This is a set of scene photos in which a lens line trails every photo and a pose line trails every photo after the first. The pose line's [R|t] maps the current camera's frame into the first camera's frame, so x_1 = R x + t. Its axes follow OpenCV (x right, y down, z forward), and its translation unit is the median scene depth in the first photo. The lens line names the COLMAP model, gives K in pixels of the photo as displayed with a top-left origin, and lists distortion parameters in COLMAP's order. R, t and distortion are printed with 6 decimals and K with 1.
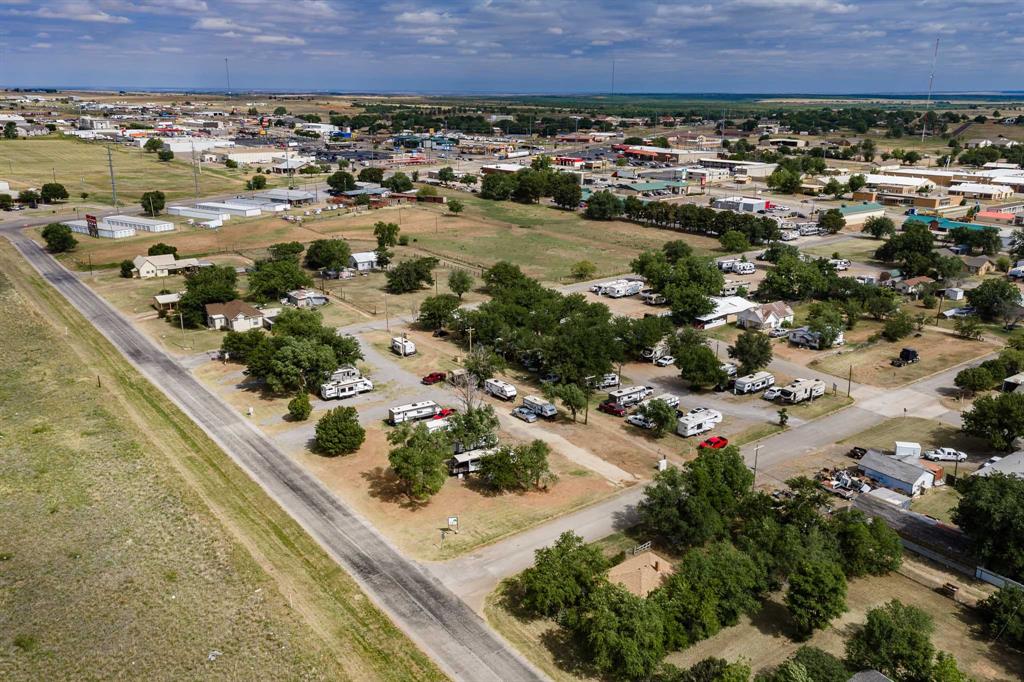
lens RADIAL K [[830.3, 0, 508.5], [0, 830.3, 341.6], [0, 0, 1]] dist [0.061506, -0.022864]
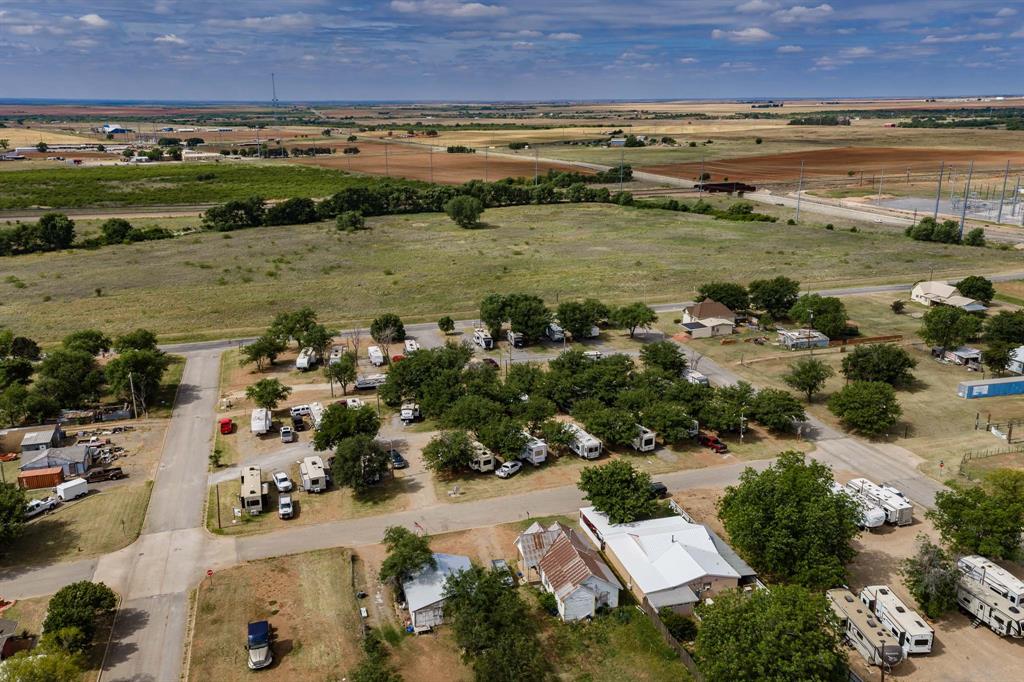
lens RADIAL K [[830.3, 0, 508.5], [0, 830.3, 341.6], [0, 0, 1]] dist [0.061506, -0.022864]
pose [[-0.339986, 0.258332, -0.904253, 0.727341], [-0.261945, 0.897466, 0.354880, -0.307130], [0.903213, 0.357519, -0.237457, 1.050941]]
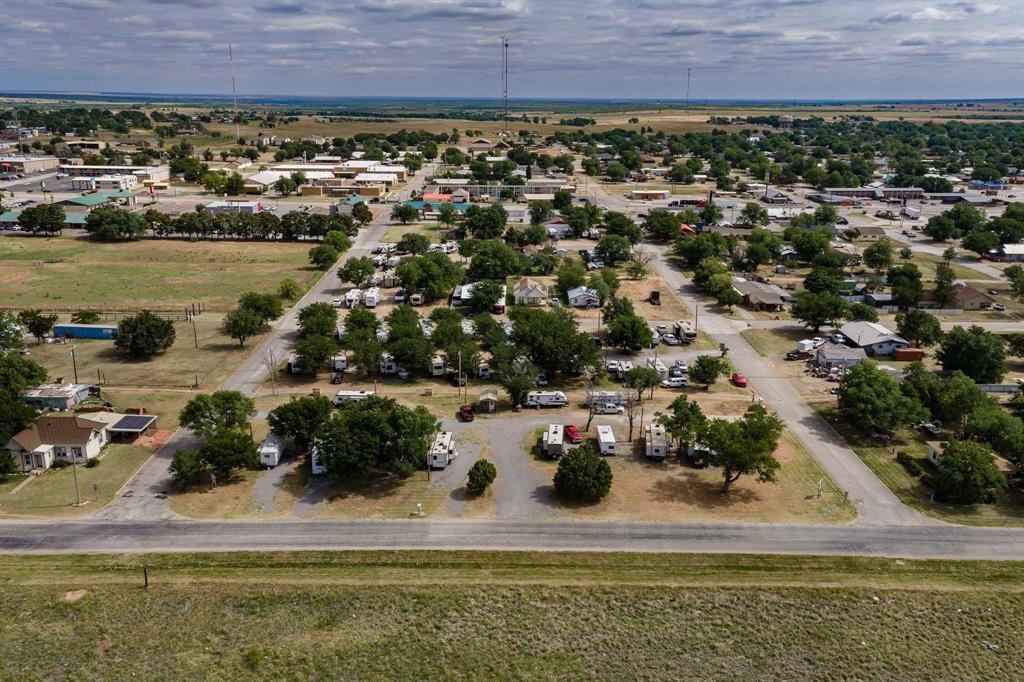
lens RADIAL K [[830.3, 0, 508.5], [0, 830.3, 341.6], [0, 0, 1]] dist [0.061506, -0.022864]
pose [[0.600407, -0.227734, 0.766583, -0.602019], [0.227722, 0.967596, 0.109093, -0.096682], [-0.766586, 0.109068, 0.632811, 0.325499]]
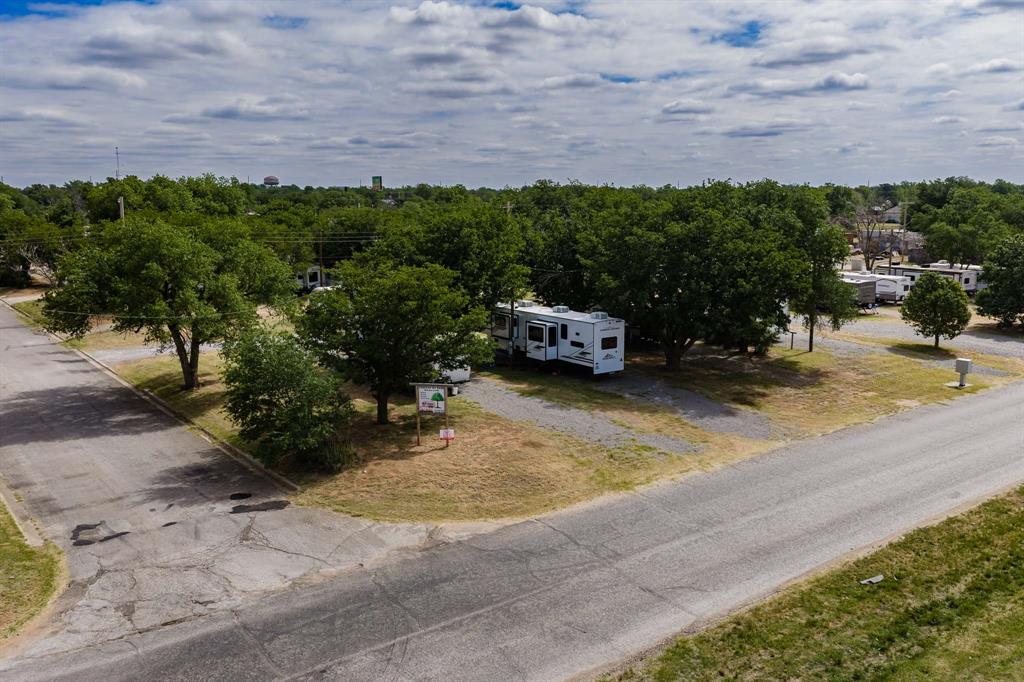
lens RADIAL K [[830.3, 0, 508.5], [0, 830.3, 341.6], [0, 0, 1]] dist [0.061506, -0.022864]
pose [[-0.006548, -0.170406, 0.985352, -0.456229], [0.283673, 0.944577, 0.165239, -0.019567], [-0.958899, 0.280600, 0.042155, 0.847487]]
